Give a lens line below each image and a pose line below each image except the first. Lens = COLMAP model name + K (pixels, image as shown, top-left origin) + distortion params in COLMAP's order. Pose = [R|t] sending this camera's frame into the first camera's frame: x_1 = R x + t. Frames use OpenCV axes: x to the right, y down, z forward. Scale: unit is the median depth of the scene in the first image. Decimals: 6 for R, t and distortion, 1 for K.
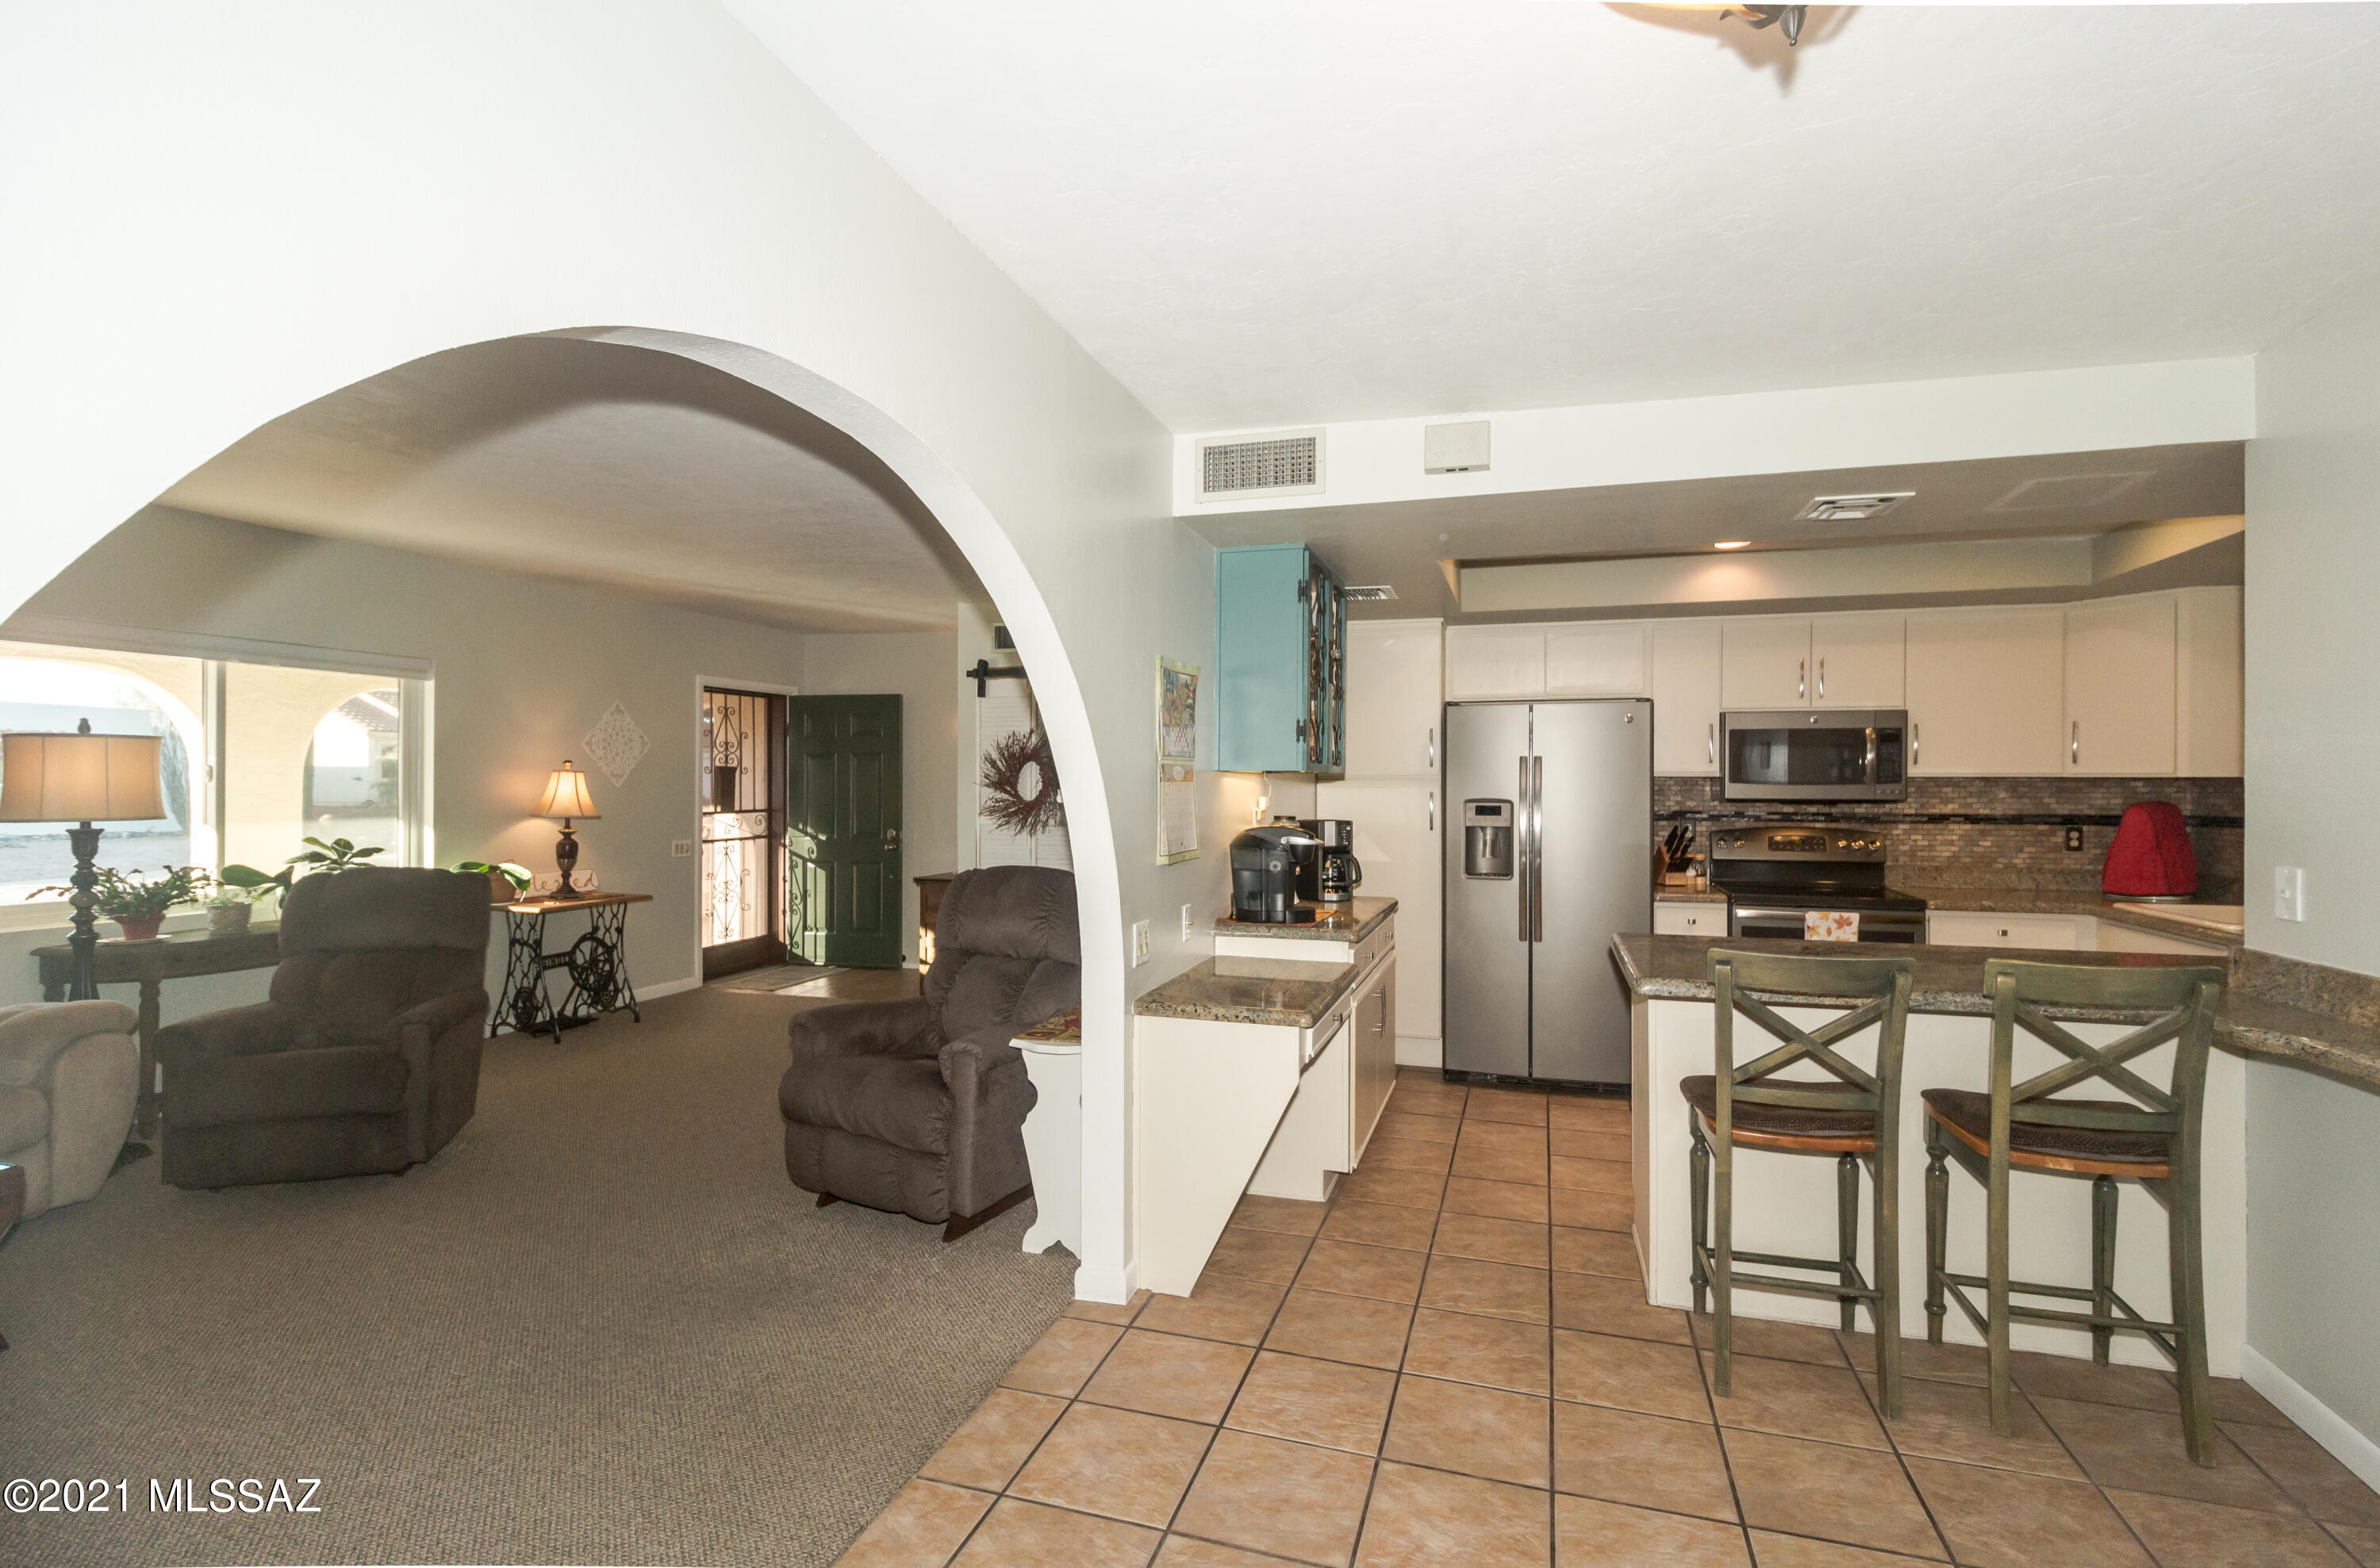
lens RADIAL K [[1093.9, 0, 1190.0], [0, 1093.9, 784.0], [0, 0, 1]] dist [0.000903, -0.000216]
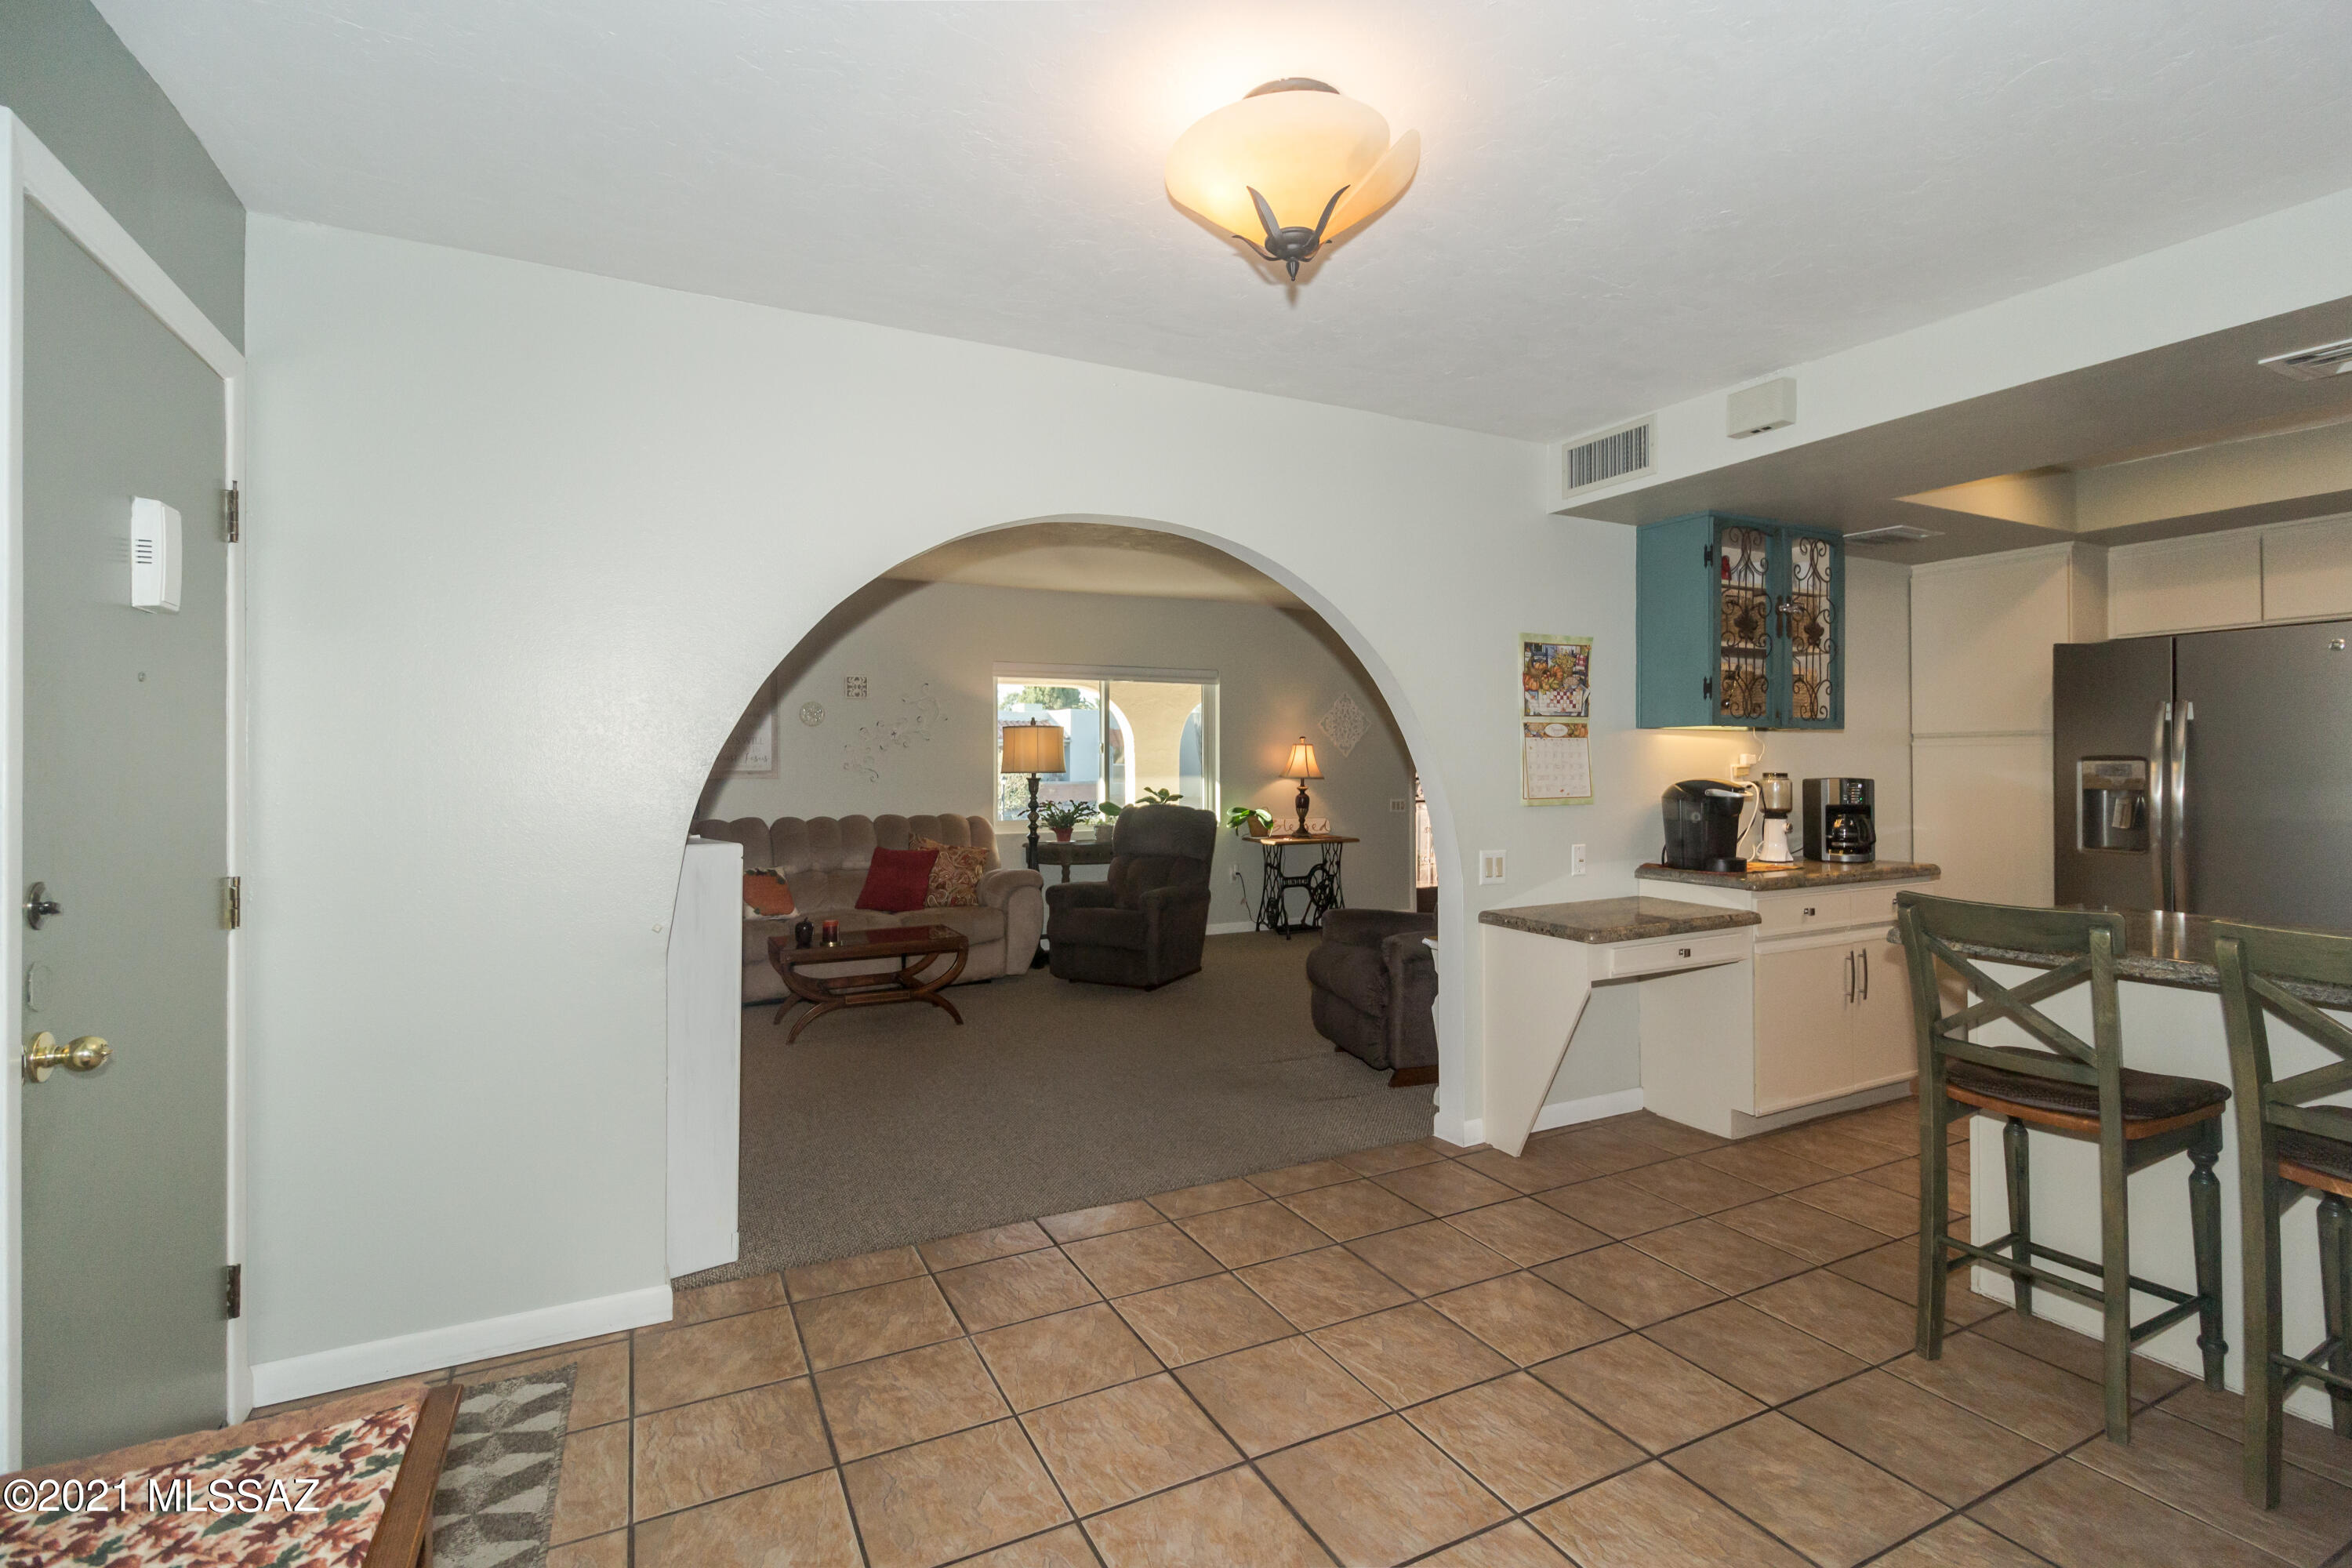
lens RADIAL K [[1072.1, 0, 1183.4], [0, 1072.1, 764.4], [0, 0, 1]] dist [0.001088, -0.000016]
pose [[0.702660, -0.004060, -0.711514, 0.340744], [0.004813, 0.999988, -0.000954, 0.016517], [0.711509, -0.002754, 0.702672, -0.061750]]
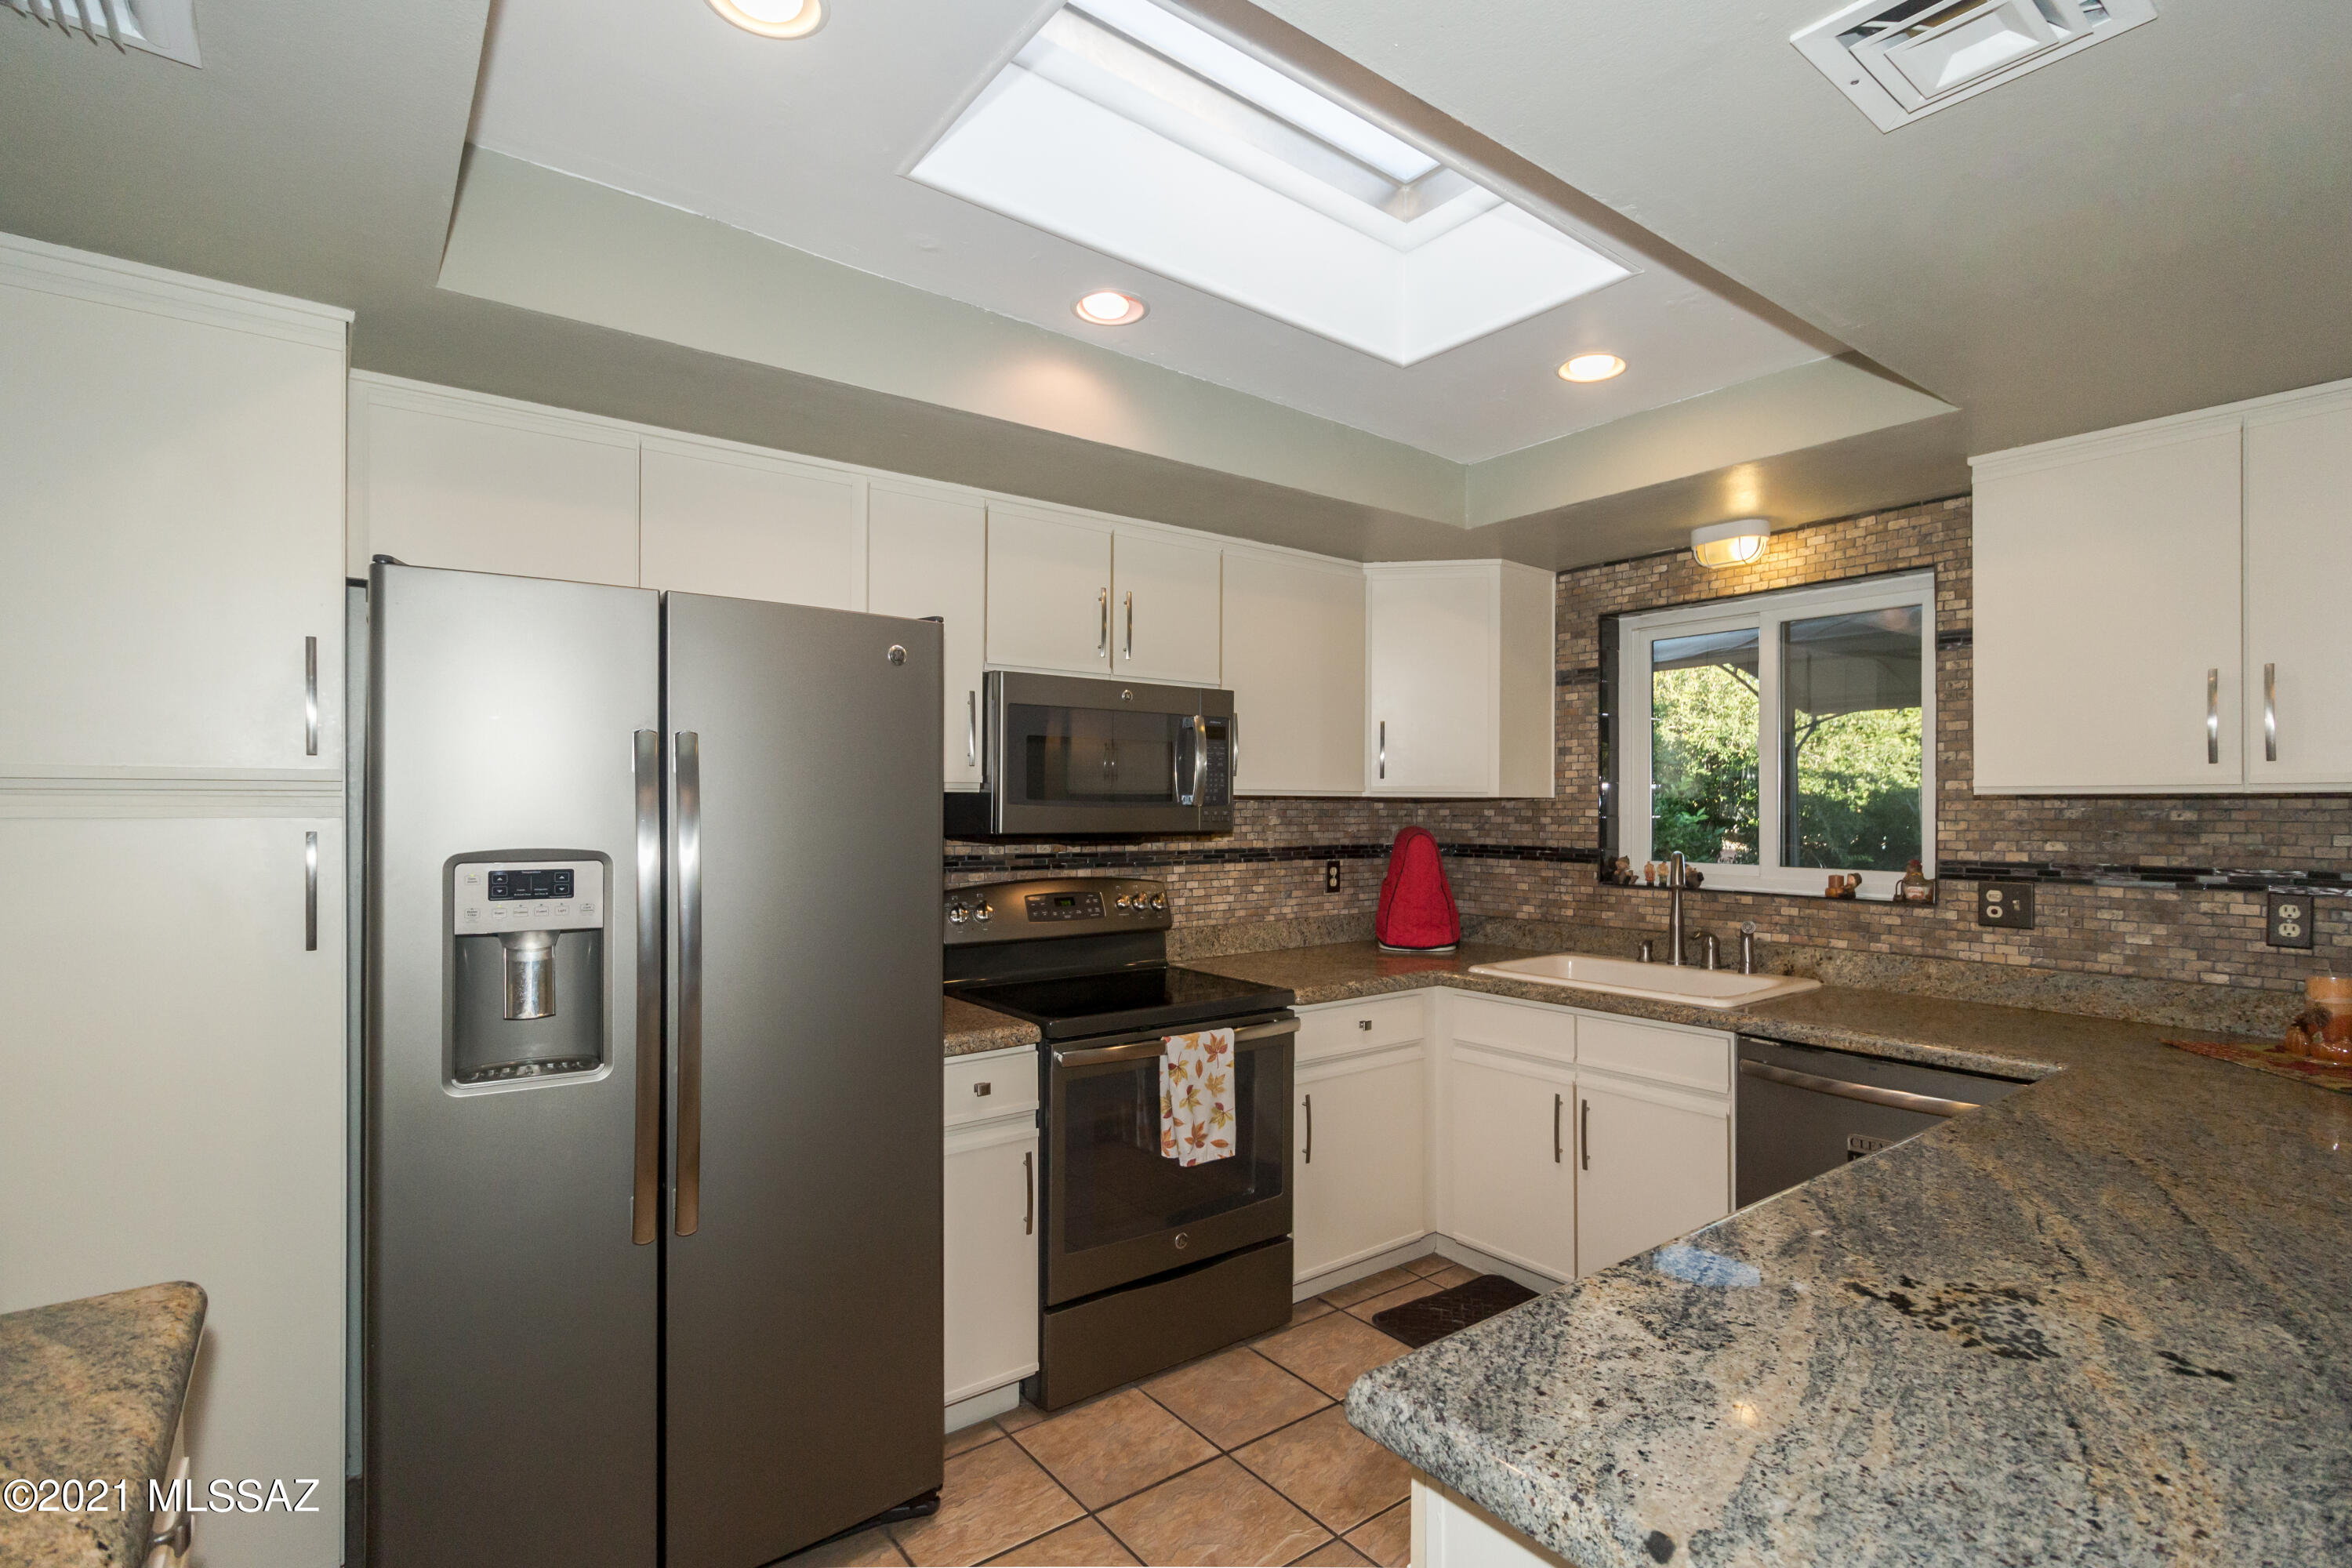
lens RADIAL K [[1112.9, 0, 1185.2], [0, 1112.9, 804.8], [0, 0, 1]] dist [0.003570, 0.000298]
pose [[0.581179, -0.000090, 0.813775, 0.102254], [-0.000535, 1.000000, 0.000493, -0.001015], [-0.813775, -0.000722, 0.581179, 0.609334]]
